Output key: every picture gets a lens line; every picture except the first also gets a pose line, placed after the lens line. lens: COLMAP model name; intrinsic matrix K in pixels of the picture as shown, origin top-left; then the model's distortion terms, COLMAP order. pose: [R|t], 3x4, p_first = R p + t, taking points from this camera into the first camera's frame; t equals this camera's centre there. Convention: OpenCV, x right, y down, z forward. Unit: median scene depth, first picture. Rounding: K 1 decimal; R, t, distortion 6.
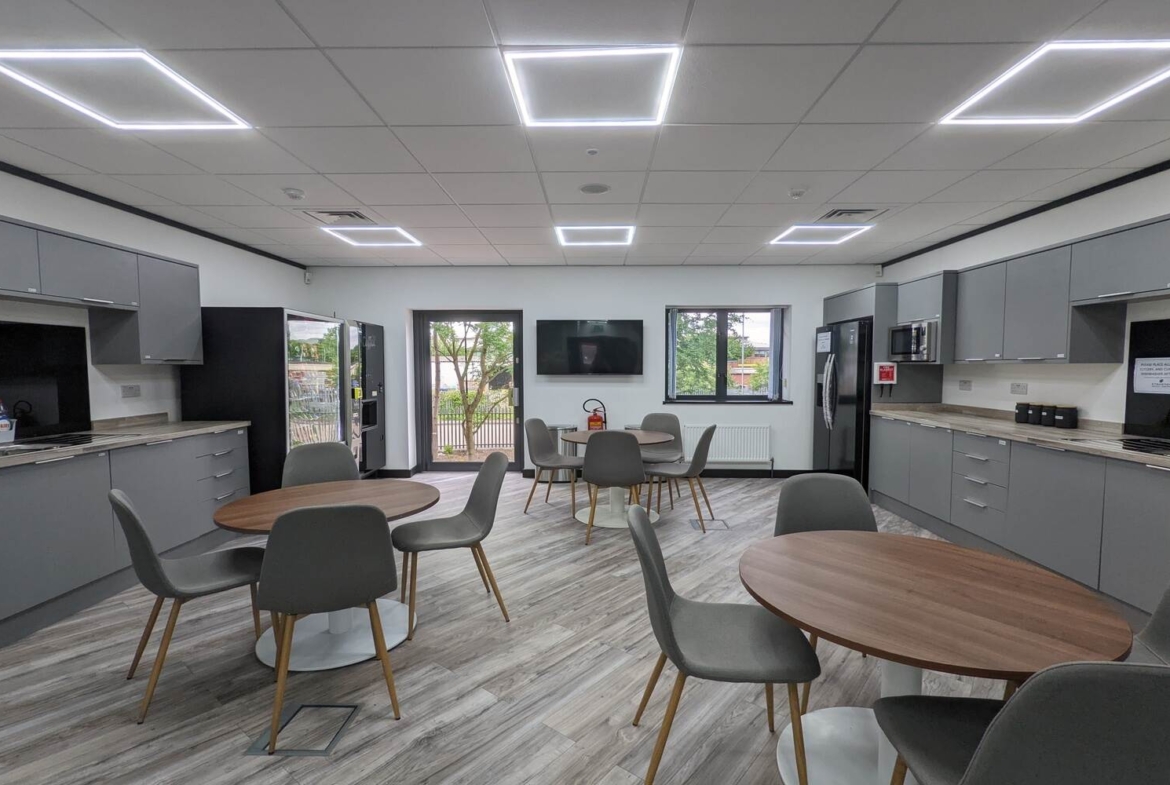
lens RADIAL K [[556.0, 0, 585.0], [0, 556.0, 392.5], [0, 0, 1]] dist [0.000011, 0.000034]
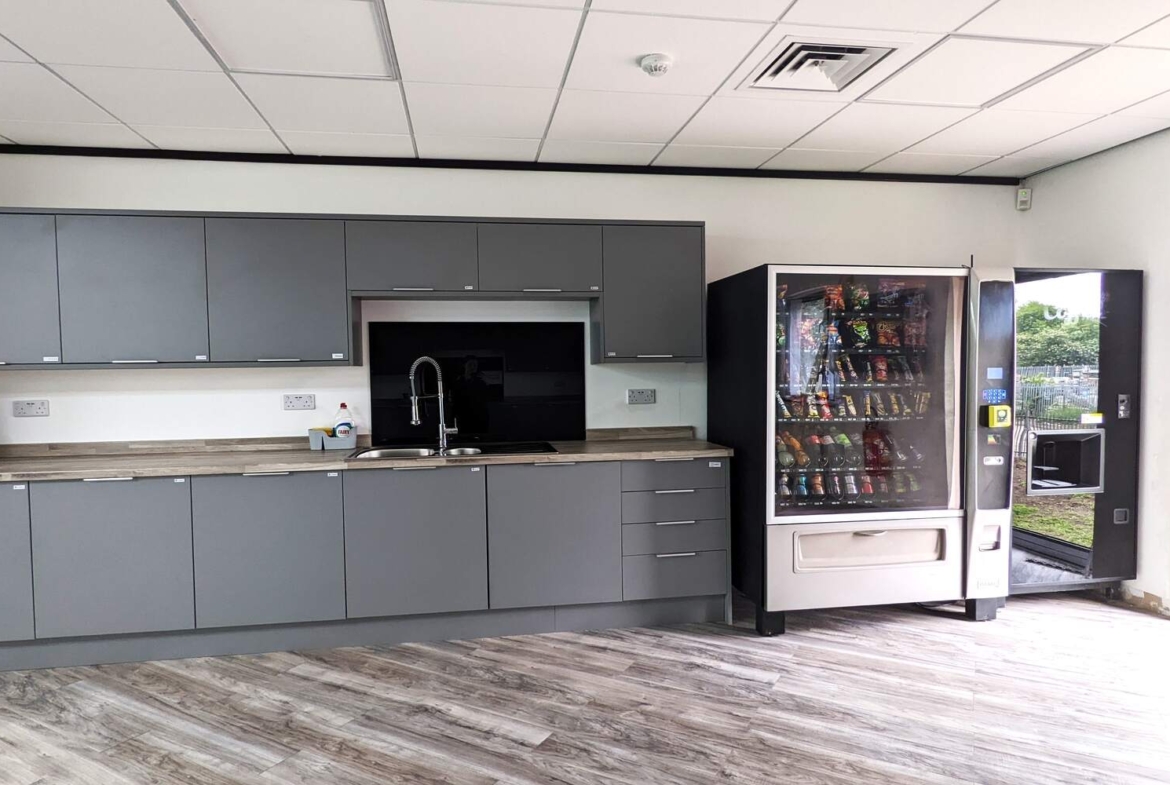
lens RADIAL K [[701.6, 0, 585.0], [0, 701.6, 392.5], [0, 0, 1]] dist [-0.001659, -0.000324]
pose [[0.175972, 0.026537, -0.984037, 0.179696], [-0.032432, 0.999250, 0.021147, -0.028292], [0.983861, 0.028193, 0.176701, 0.765454]]
